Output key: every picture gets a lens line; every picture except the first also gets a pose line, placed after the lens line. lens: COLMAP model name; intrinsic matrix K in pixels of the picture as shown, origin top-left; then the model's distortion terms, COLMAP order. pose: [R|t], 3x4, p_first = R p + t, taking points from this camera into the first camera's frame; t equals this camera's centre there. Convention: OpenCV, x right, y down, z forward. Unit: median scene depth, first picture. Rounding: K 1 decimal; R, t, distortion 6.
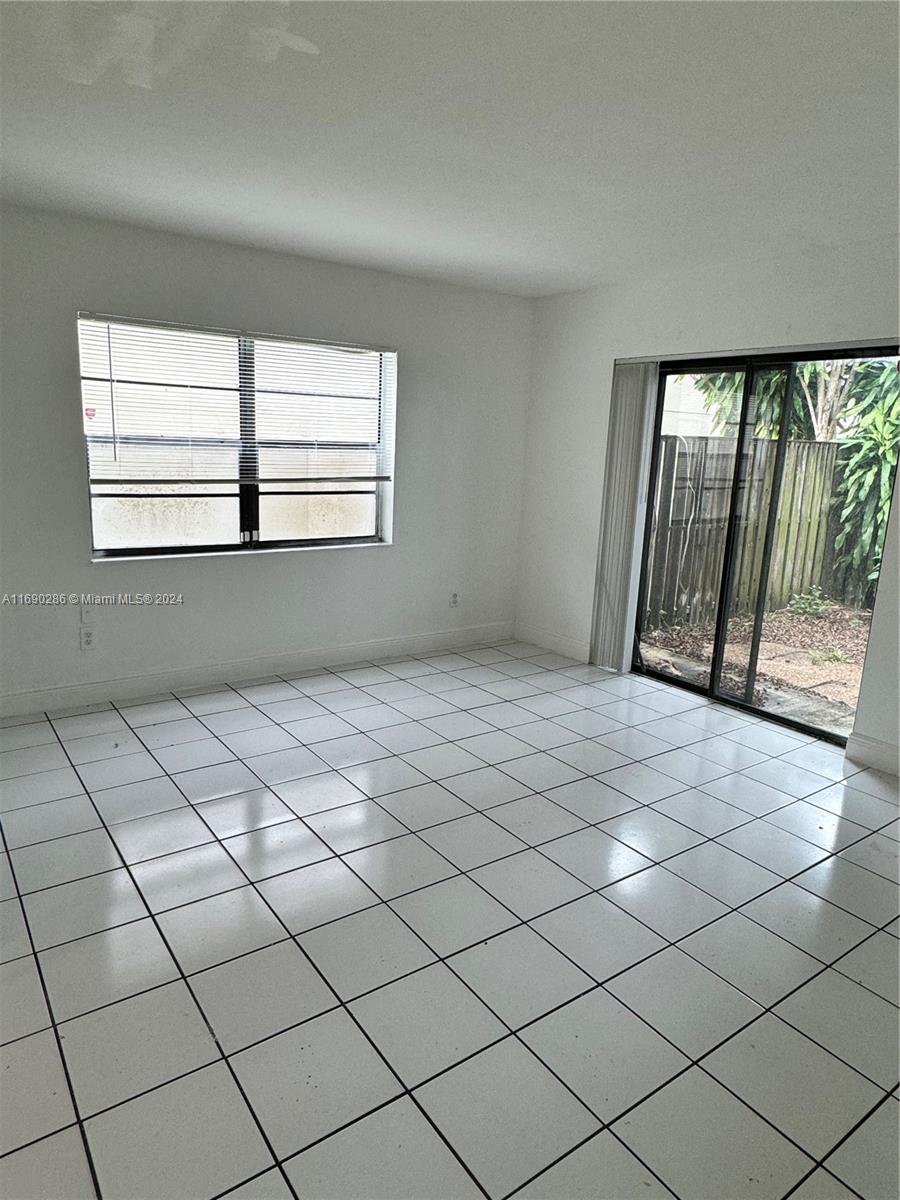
lens RADIAL K [[753.0, 0, 449.0], [0, 753.0, 589.9], [0, 0, 1]] dist [-0.009576, 0.005387]
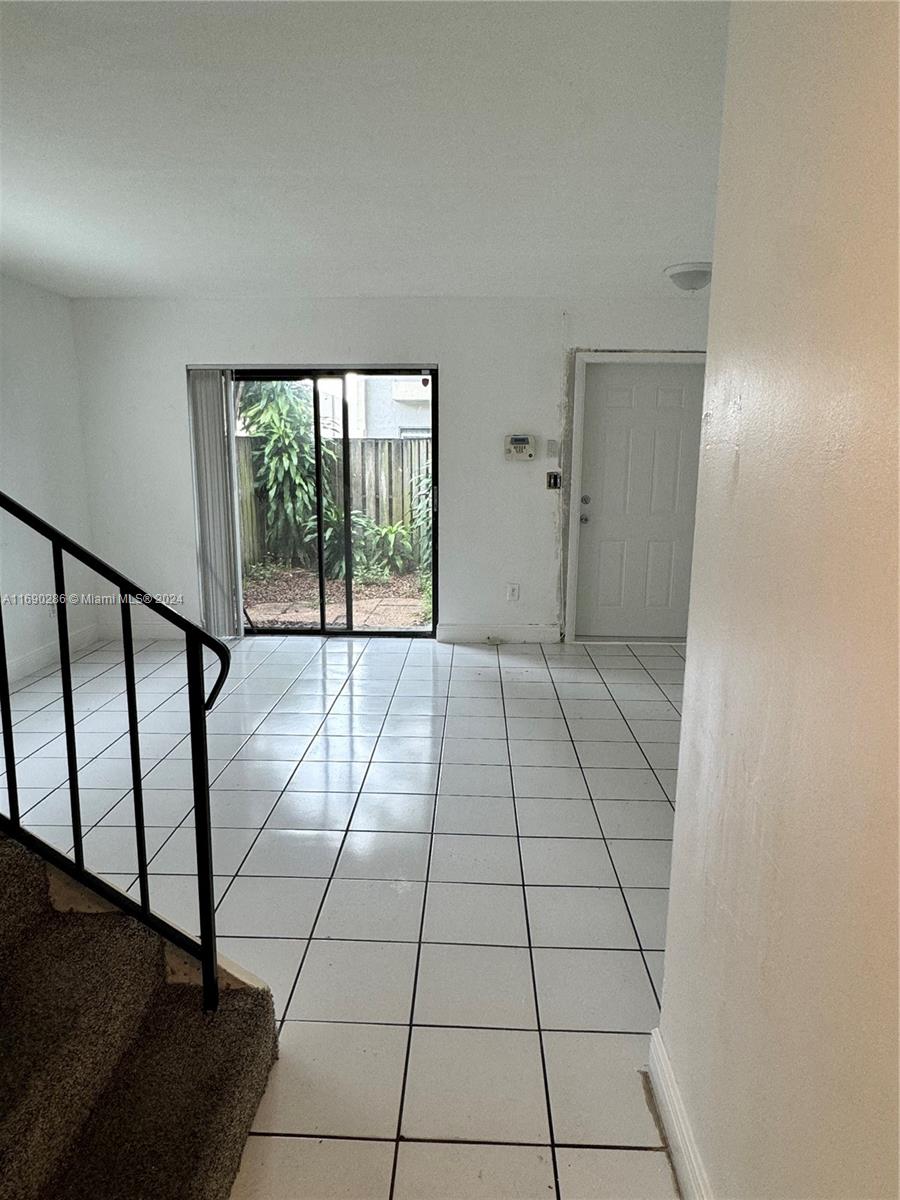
lens RADIAL K [[753.0, 0, 451.9], [0, 753.0, 597.8], [0, 0, 1]] dist [-0.009576, 0.005387]
pose [[0.601186, -0.189079, 0.776418, -0.455680], [0.180272, 0.978648, 0.098742, -0.005145], [-0.778510, 0.080604, 0.622435, 0.023291]]
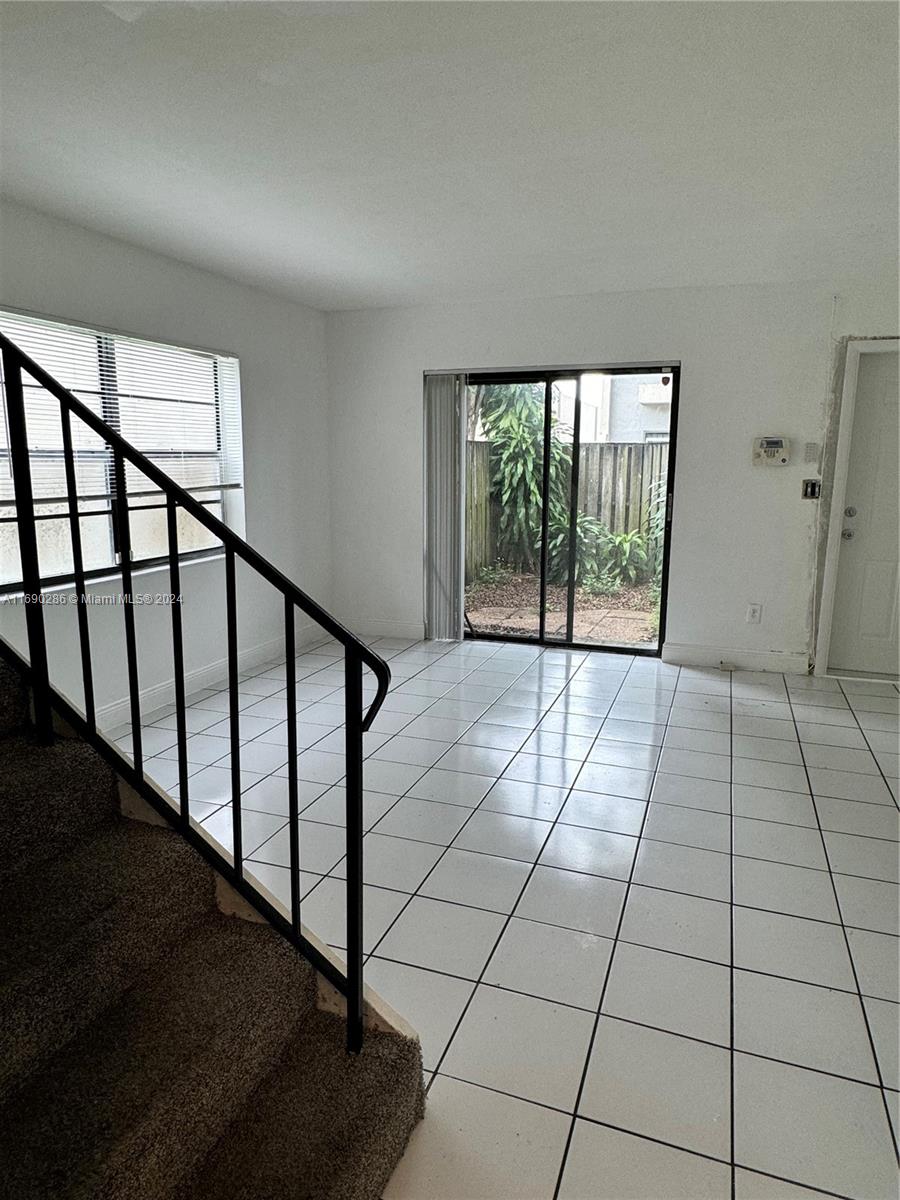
lens RADIAL K [[753.0, 0, 452.0], [0, 753.0, 597.7], [0, 0, 1]] dist [-0.009576, 0.005387]
pose [[0.820591, -0.140654, 0.553938, -0.406968], [0.142077, 0.989020, 0.040659, -0.004486], [-0.553575, 0.045338, 0.831564, 0.040534]]
